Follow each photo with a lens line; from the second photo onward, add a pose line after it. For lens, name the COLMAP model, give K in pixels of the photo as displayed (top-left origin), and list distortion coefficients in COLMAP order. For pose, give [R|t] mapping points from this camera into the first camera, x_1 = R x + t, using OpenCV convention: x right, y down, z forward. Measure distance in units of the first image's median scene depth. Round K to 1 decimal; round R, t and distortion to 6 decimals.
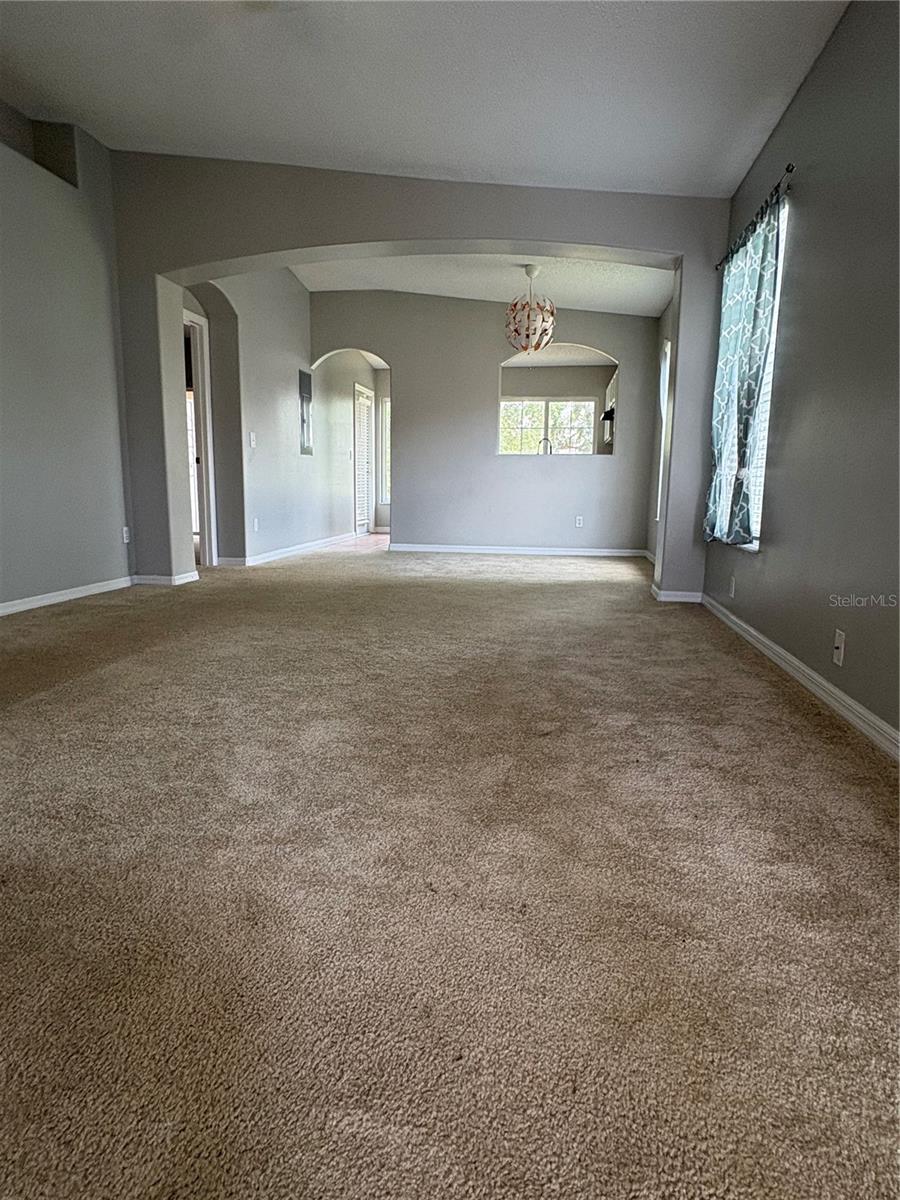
lens RADIAL K [[706.2, 0, 450.0], [0, 706.2, 600.0], [0, 0, 1]] dist [-0.002485, -0.000050]
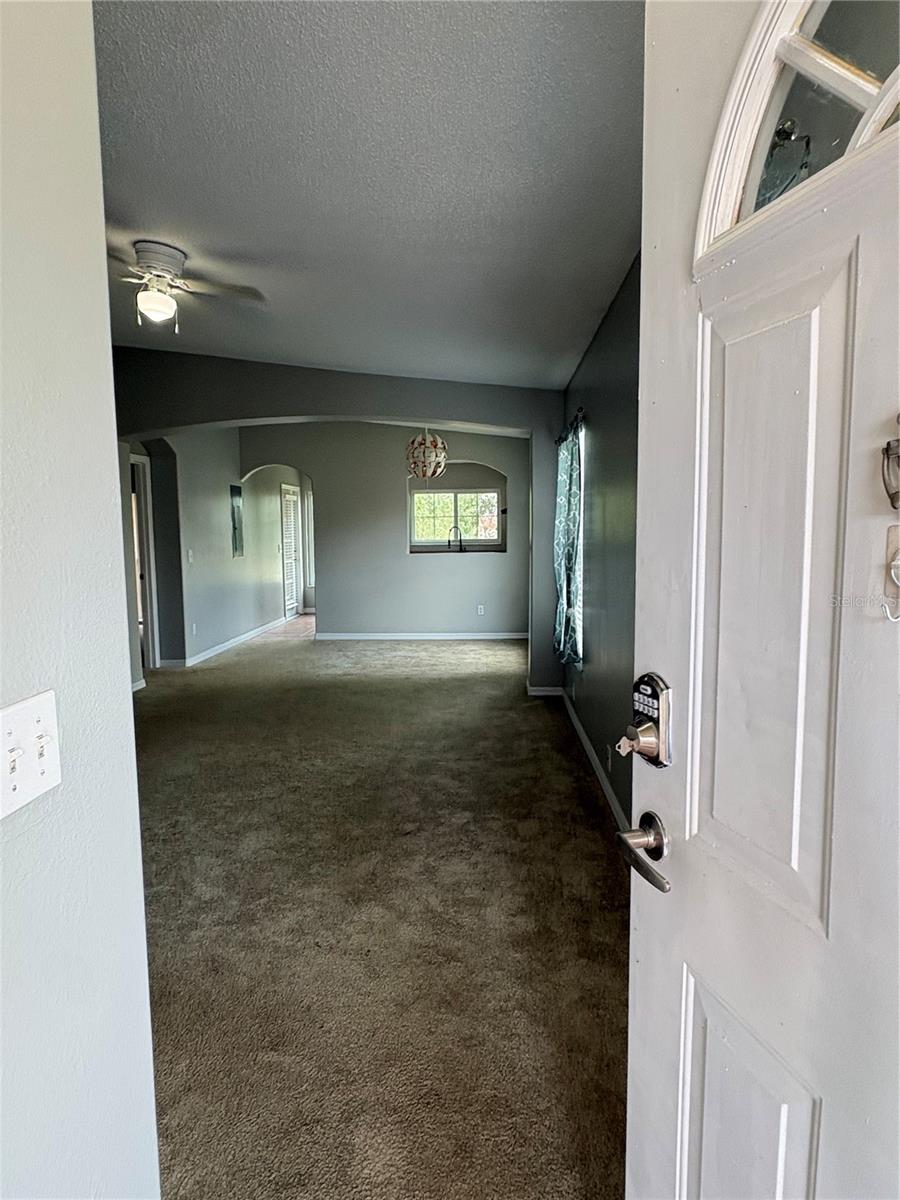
lens RADIAL K [[706.2, 0, 450.0], [0, 706.2, 600.0], [0, 0, 1]] dist [-0.002485, -0.000050]
pose [[0.995434, -0.032334, 0.089812, 0.084474], [0.037997, 0.997347, -0.062084, -0.162182], [-0.087566, 0.065213, 0.994022, -0.412300]]
